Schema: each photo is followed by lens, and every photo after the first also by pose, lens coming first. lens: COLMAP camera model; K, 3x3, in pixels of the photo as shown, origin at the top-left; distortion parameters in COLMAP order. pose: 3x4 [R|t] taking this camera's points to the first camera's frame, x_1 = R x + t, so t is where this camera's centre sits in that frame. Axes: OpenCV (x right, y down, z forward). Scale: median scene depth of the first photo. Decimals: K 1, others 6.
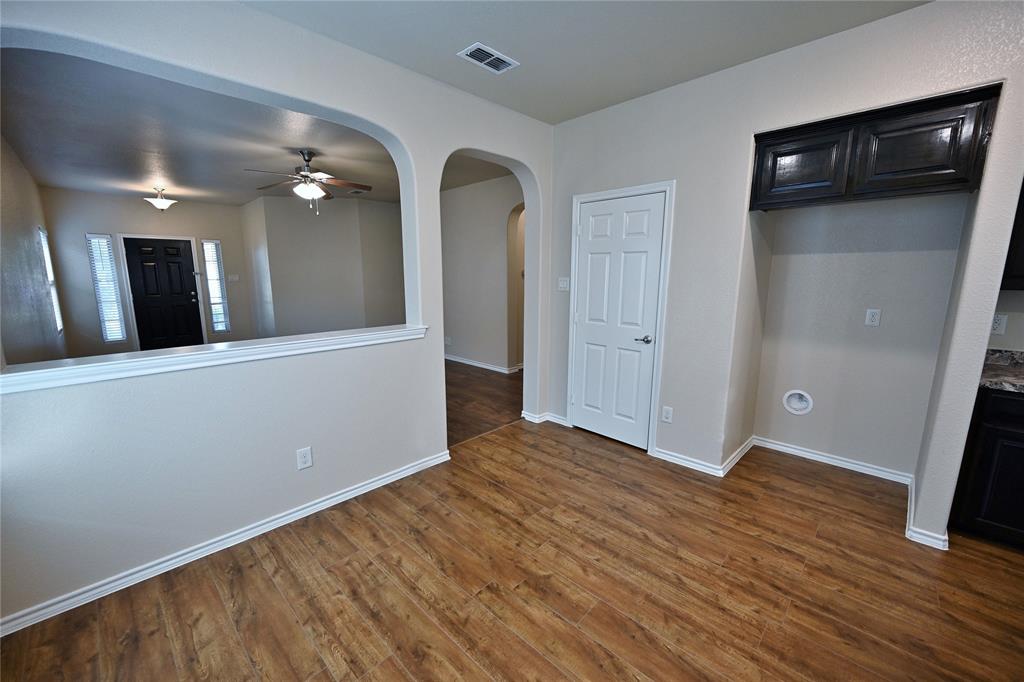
lens RADIAL K [[403.1, 0, 510.1], [0, 403.1, 342.4], [0, 0, 1]] dist [-0.000550, 0.000473]
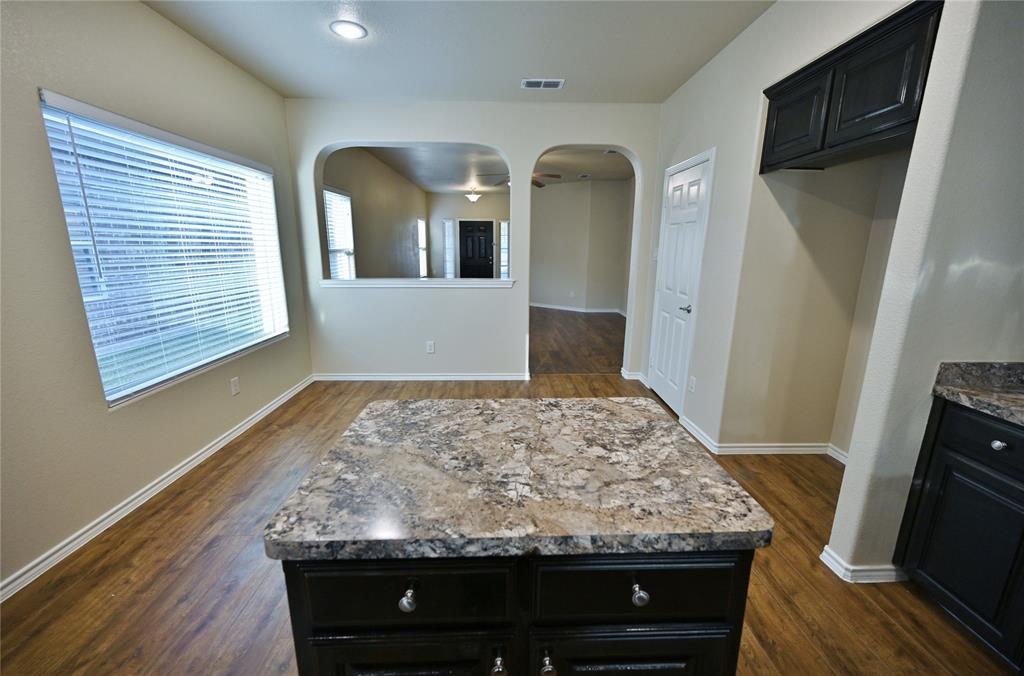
lens RADIAL K [[406.3, 0, 513.5], [0, 406.3, 335.1], [0, 0, 1]] dist [-0.000465, 0.001062]
pose [[0.726881, 0.154102, -0.669250, 0.723730], [-0.123899, 0.987935, 0.092914, 0.017943], [0.675494, 0.015382, 0.737205, -0.053397]]
